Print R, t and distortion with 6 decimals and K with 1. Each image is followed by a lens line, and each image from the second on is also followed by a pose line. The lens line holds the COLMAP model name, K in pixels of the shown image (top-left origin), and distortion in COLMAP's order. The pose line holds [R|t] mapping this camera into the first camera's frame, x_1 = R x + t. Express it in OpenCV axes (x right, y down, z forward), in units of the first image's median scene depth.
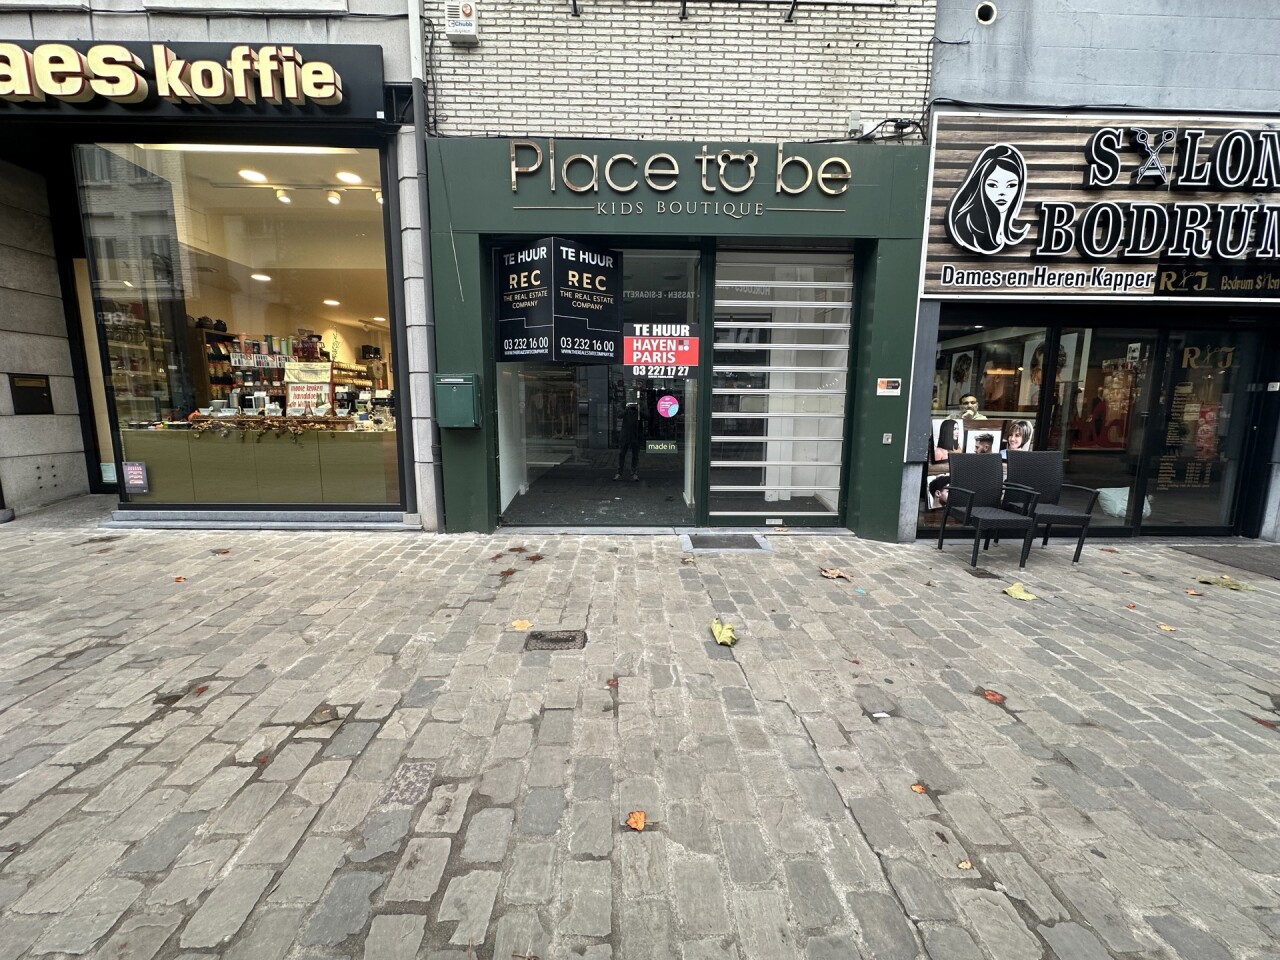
lens RADIAL K [[508.5, 0, 640.7], [0, 508.5, 480.0], [0, 0, 1]] dist [-0.004244, 0.000091]
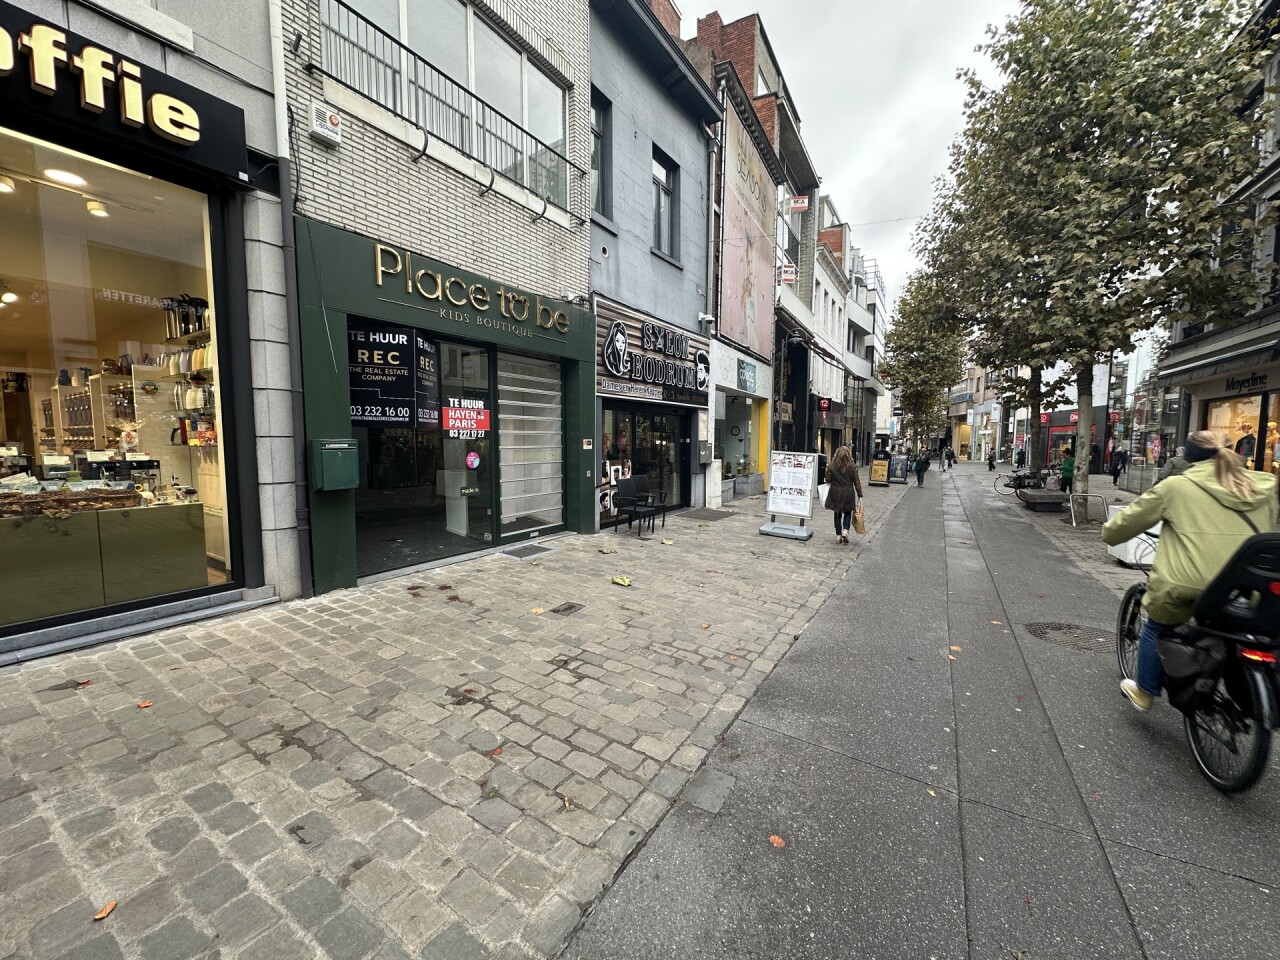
lens RADIAL K [[508.5, 0, 640.7], [0, 508.5, 480.0], [0, 0, 1]] dist [-0.004244, 0.000091]
pose [[0.553503, -0.073621, 0.829587, -0.916975], [0.119124, 0.992842, 0.008629, -0.059248], [-0.824284, 0.094048, 0.558311, -0.110969]]
